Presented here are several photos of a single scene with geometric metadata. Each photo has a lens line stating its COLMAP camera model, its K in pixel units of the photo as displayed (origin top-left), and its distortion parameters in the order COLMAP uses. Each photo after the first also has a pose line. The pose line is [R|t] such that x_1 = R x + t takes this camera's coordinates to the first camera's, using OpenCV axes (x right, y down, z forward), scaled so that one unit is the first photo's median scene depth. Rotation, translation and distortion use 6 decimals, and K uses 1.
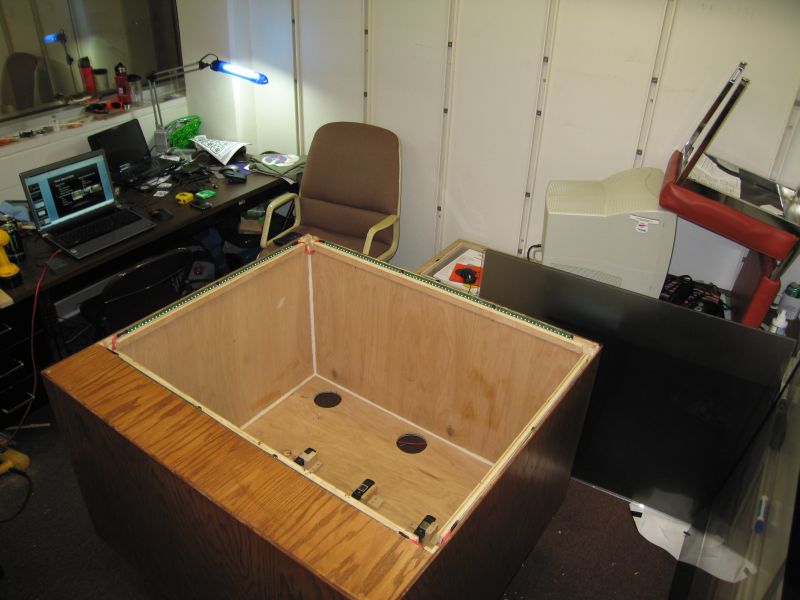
lens RADIAL K [[657.5, 0, 400.0], [0, 657.5, 300.0], [0, 0, 1]] dist [-0.151781, 0.124360]
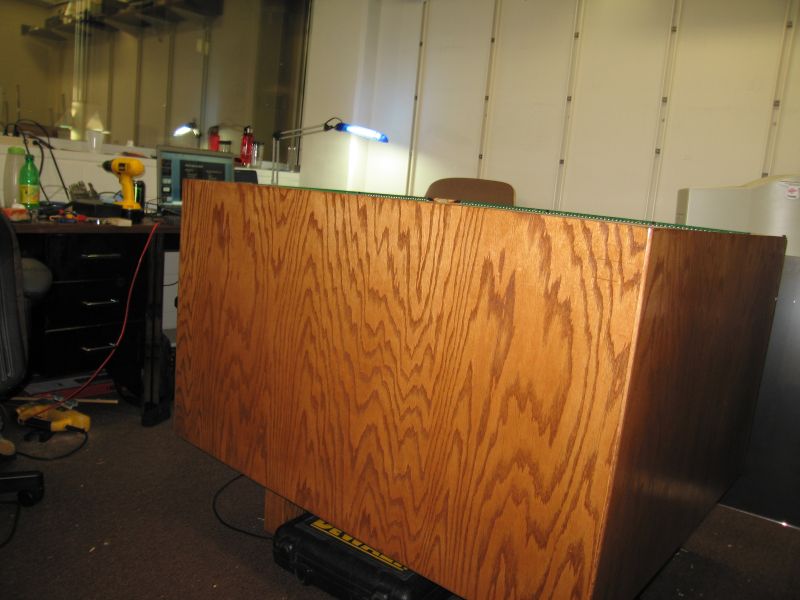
lens RADIAL K [[657.5, 0, 400.0], [0, 657.5, 300.0], [0, 0, 1]] dist [-0.151781, 0.124360]
pose [[0.994225, 0.080222, -0.071284, -0.093446], [-0.101209, 0.921800, -0.374220, 0.321070], [0.035689, 0.379274, 0.924596, 0.113133]]
